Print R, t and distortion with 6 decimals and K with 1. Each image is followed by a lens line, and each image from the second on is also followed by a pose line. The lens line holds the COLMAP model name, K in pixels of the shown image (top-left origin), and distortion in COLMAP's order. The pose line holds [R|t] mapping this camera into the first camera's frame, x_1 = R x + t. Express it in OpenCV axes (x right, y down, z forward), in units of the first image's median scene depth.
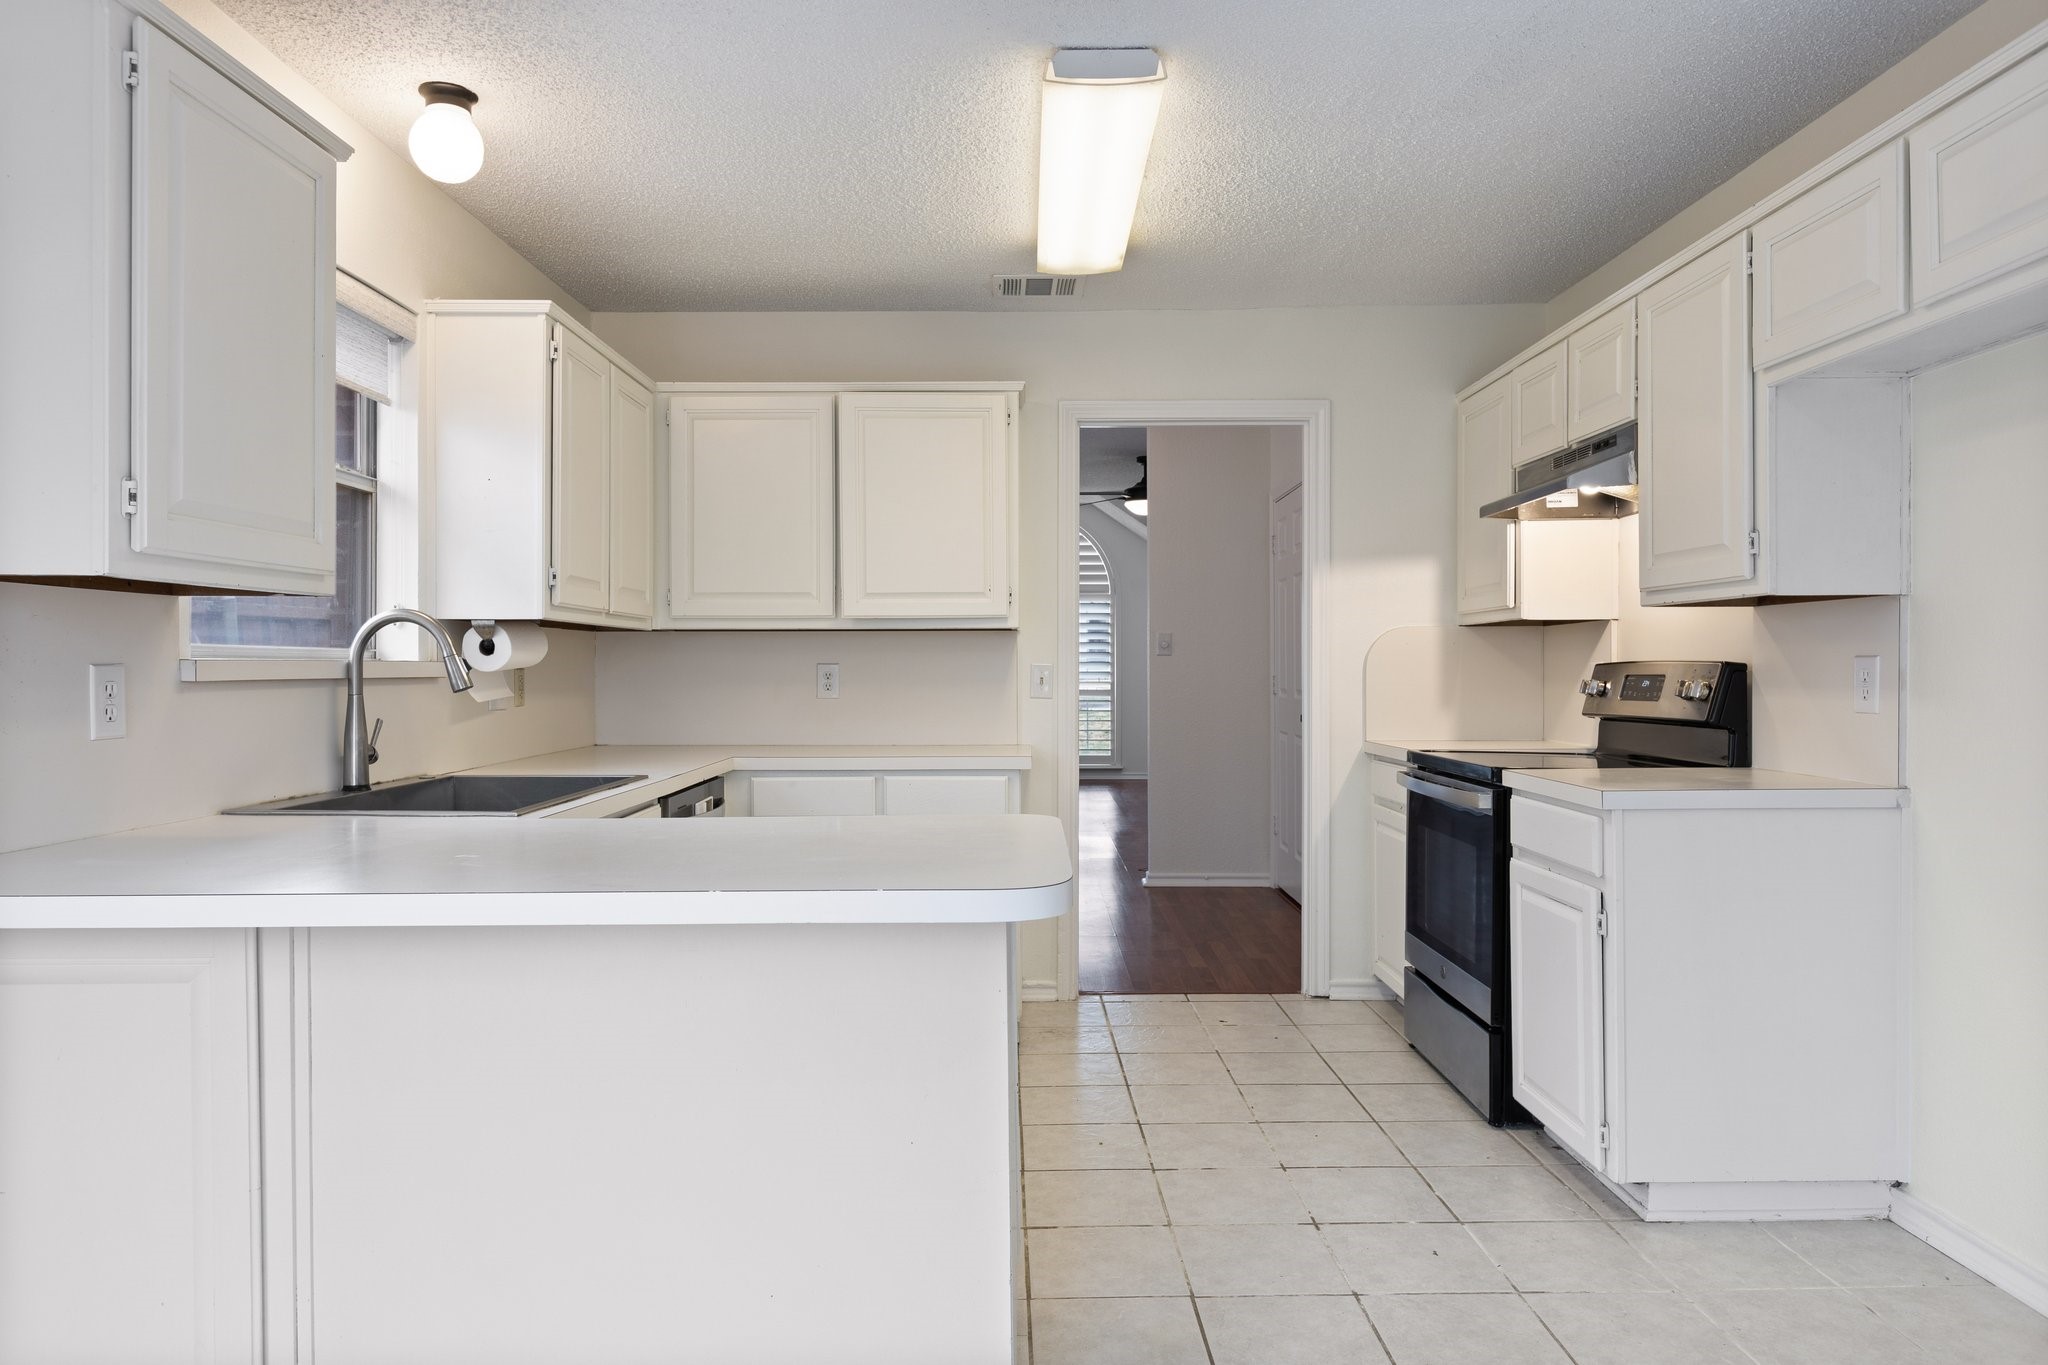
lens RADIAL K [[1302.3, 0, 1017.9], [0, 1302.3, 670.4], [0, 0, 1]] dist [0.002139, -0.002104]
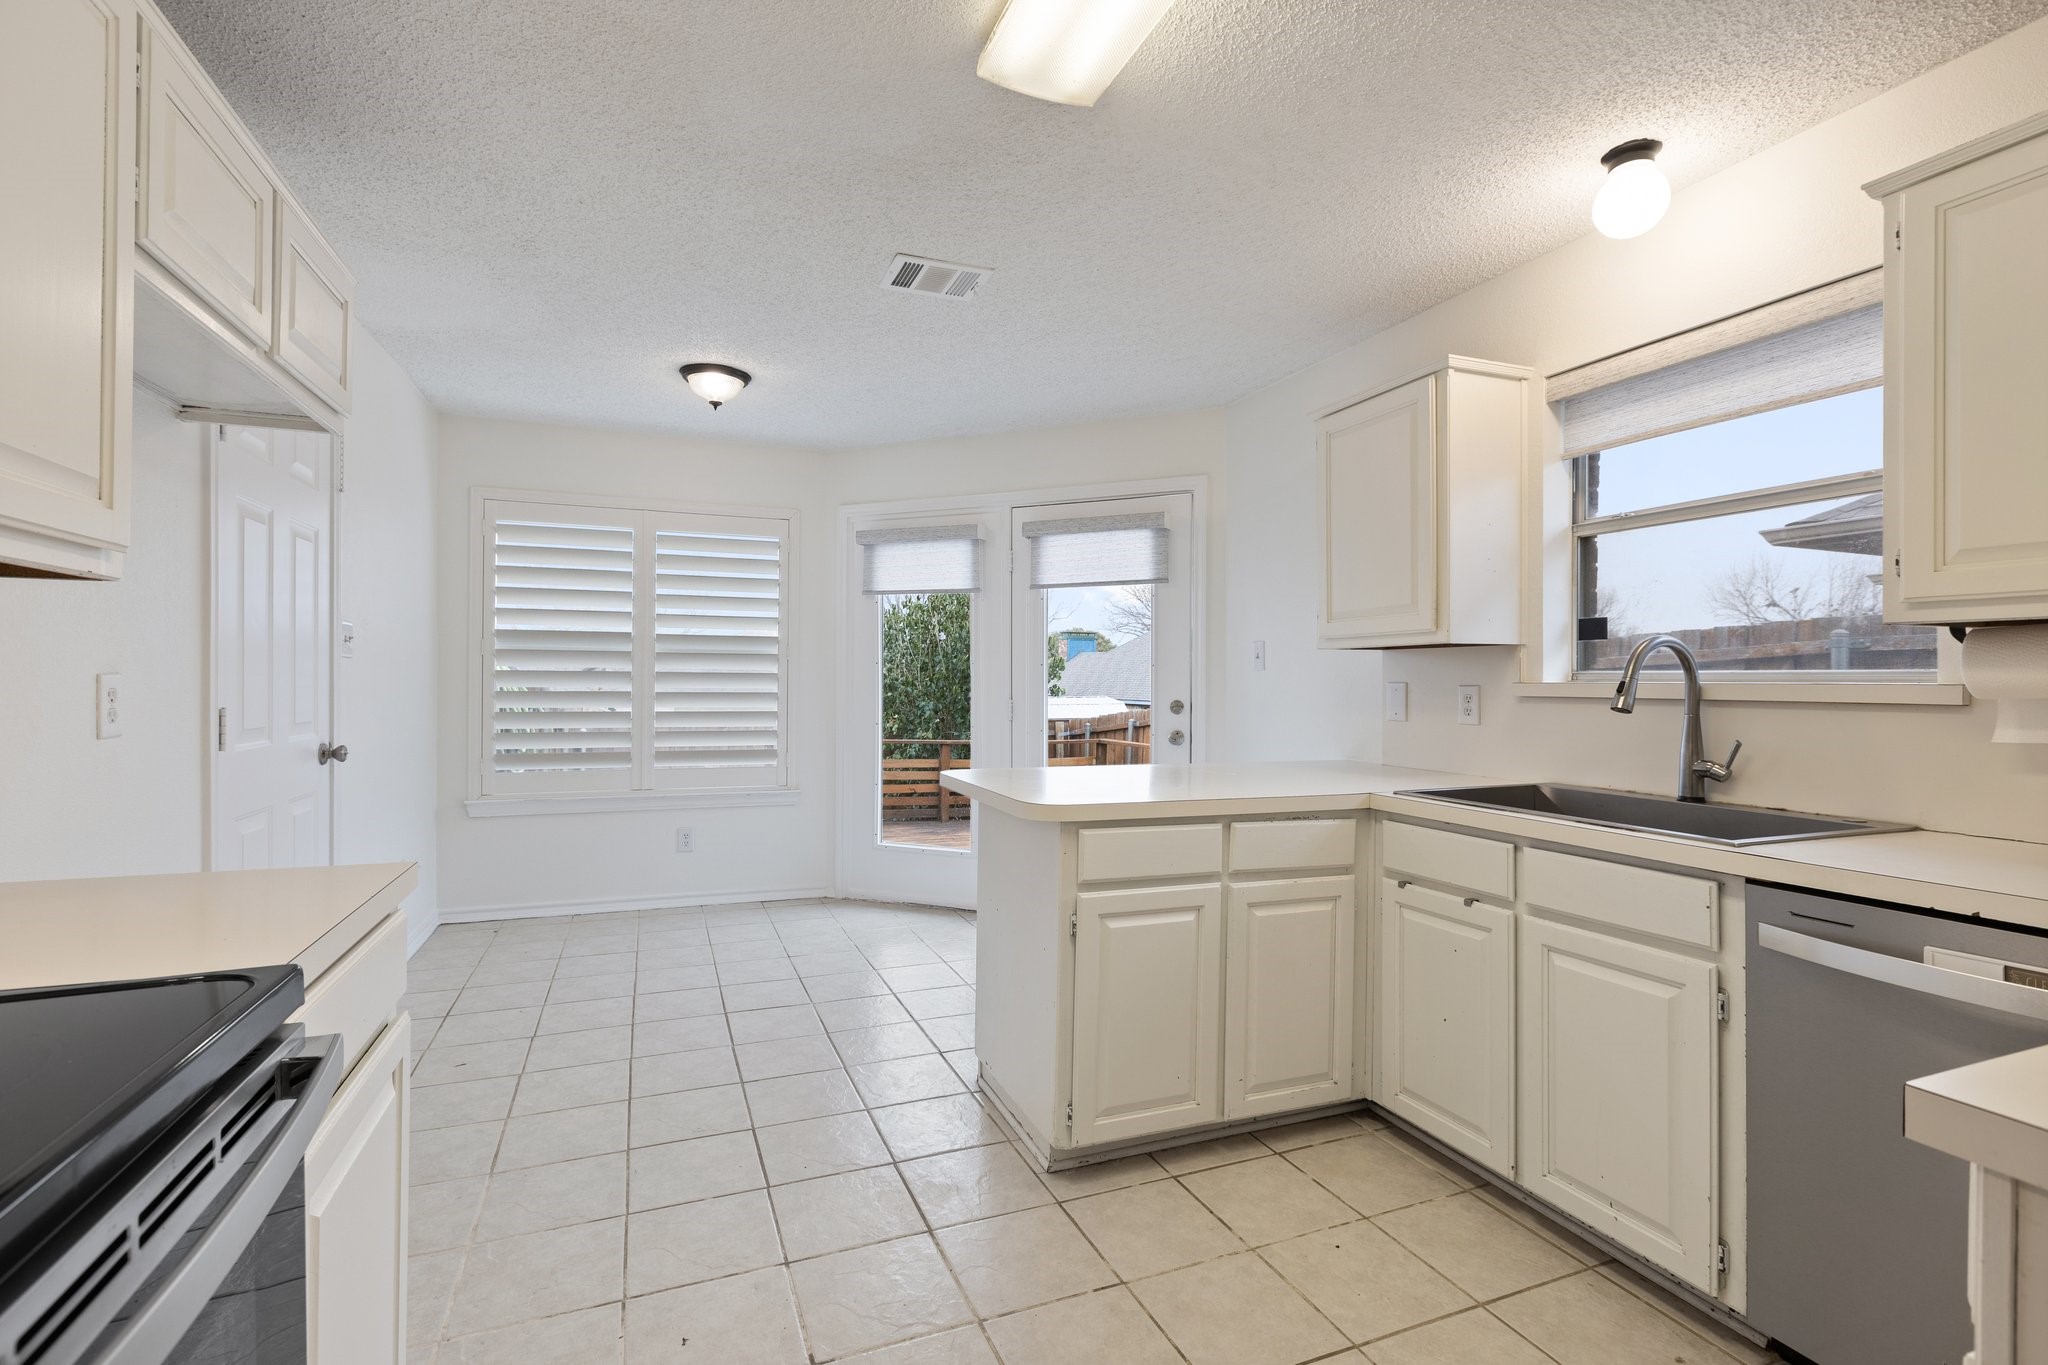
lens RADIAL K [[916.2, 0, 1014.3], [0, 916.2, 680.1], [0, 0, 1]] dist [0.000595, -0.000758]
pose [[-0.930615, -0.001836, -0.365995, 0.258108], [-0.002383, 0.999997, 0.001041, -0.008075], [0.365992, 0.001840, -0.930616, 1.269297]]
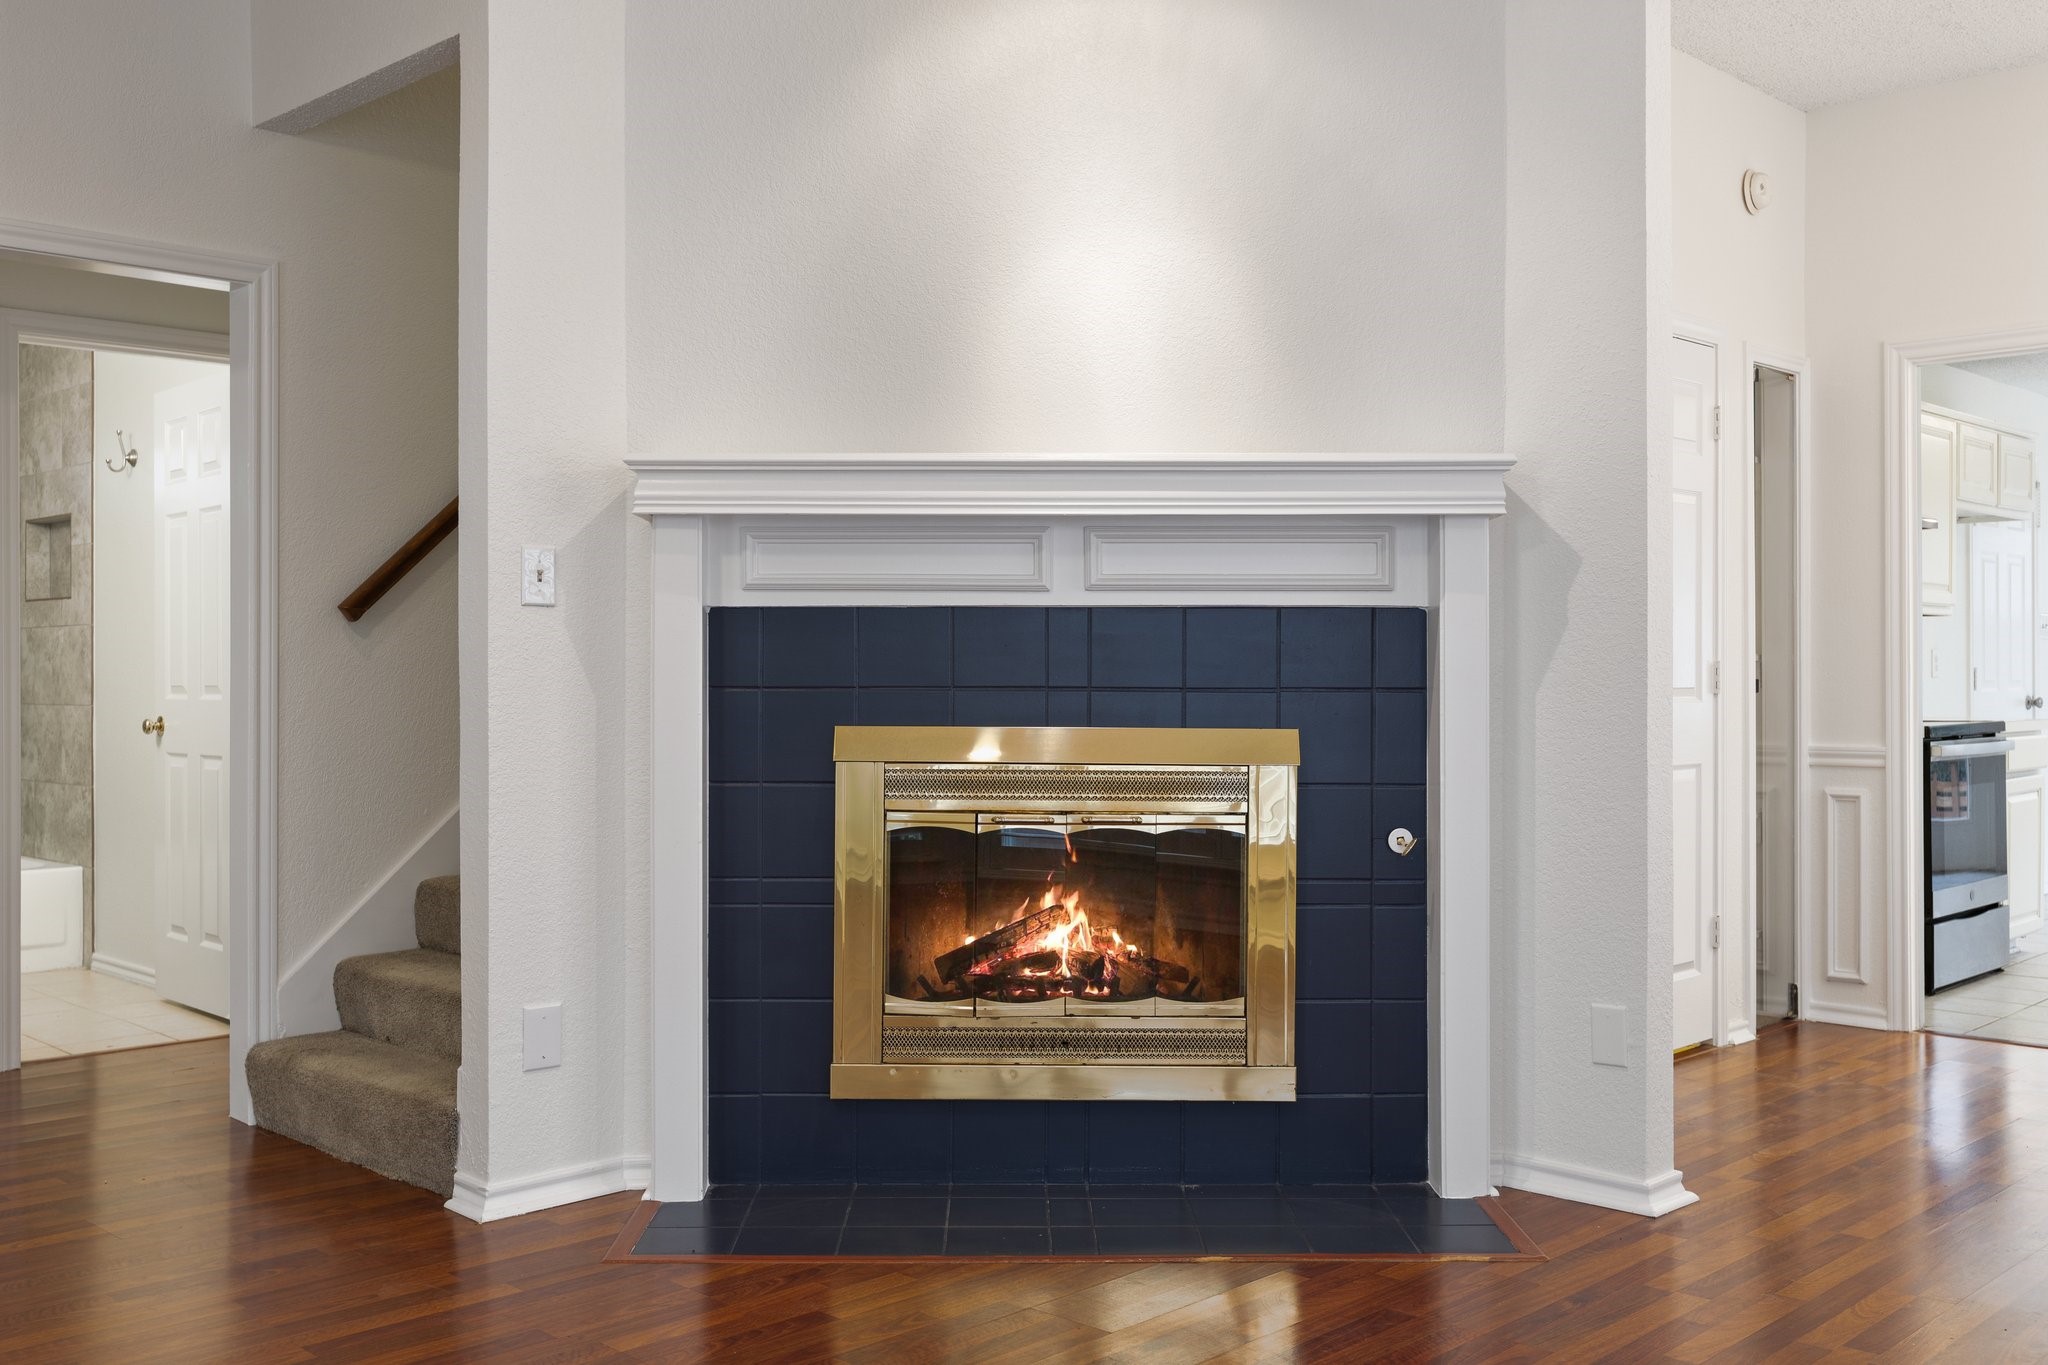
lens RADIAL K [[1966.5, 0, 1002.8], [0, 1966.5, 677.6], [0, 0, 1]] dist [0.003101, 0.000000]
pose [[-0.715488, 0.003773, 0.698614, -0.302890], [0.004435, 0.999990, -0.000859, 0.020004], [-0.698611, 0.002484, -0.715498, 3.055803]]
